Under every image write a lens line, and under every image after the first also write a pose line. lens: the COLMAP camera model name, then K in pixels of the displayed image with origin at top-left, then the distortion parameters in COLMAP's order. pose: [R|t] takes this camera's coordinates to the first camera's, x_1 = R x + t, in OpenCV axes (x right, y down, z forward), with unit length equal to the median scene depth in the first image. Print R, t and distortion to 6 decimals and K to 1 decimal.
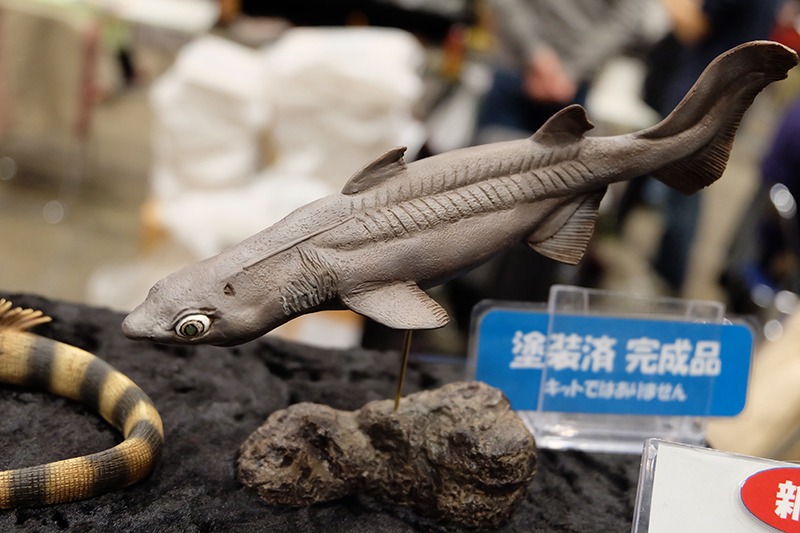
lens RADIAL K [[1074.7, 0, 397.0], [0, 1074.7, 265.2], [0, 0, 1]] dist [-0.037929, 0.000000]
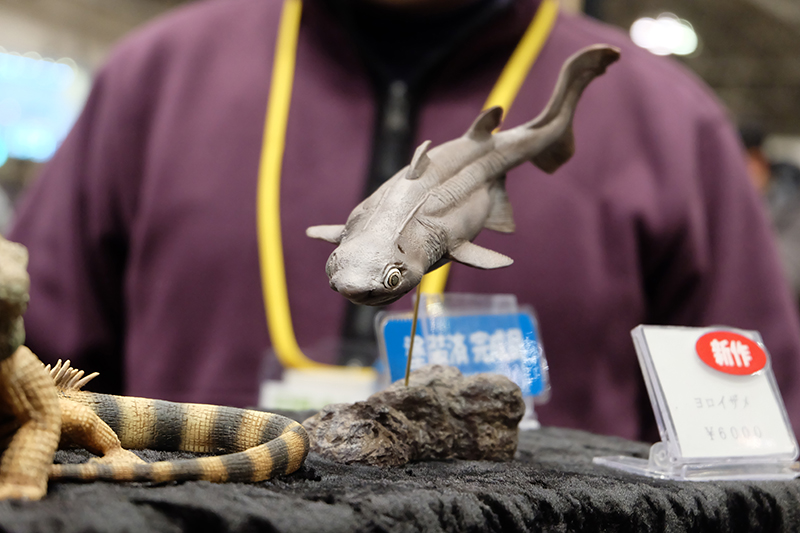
lens RADIAL K [[1760.1, 0, 400.3], [0, 1760.1, 266.2], [0, 0, 1]] dist [-0.026826, 0.000000]
pose [[0.750475, -0.134076, 0.647156, -1.245673], [0.265651, 0.957816, -0.109624, 0.223553], [-0.605159, 0.254188, 0.754435, -0.444983]]
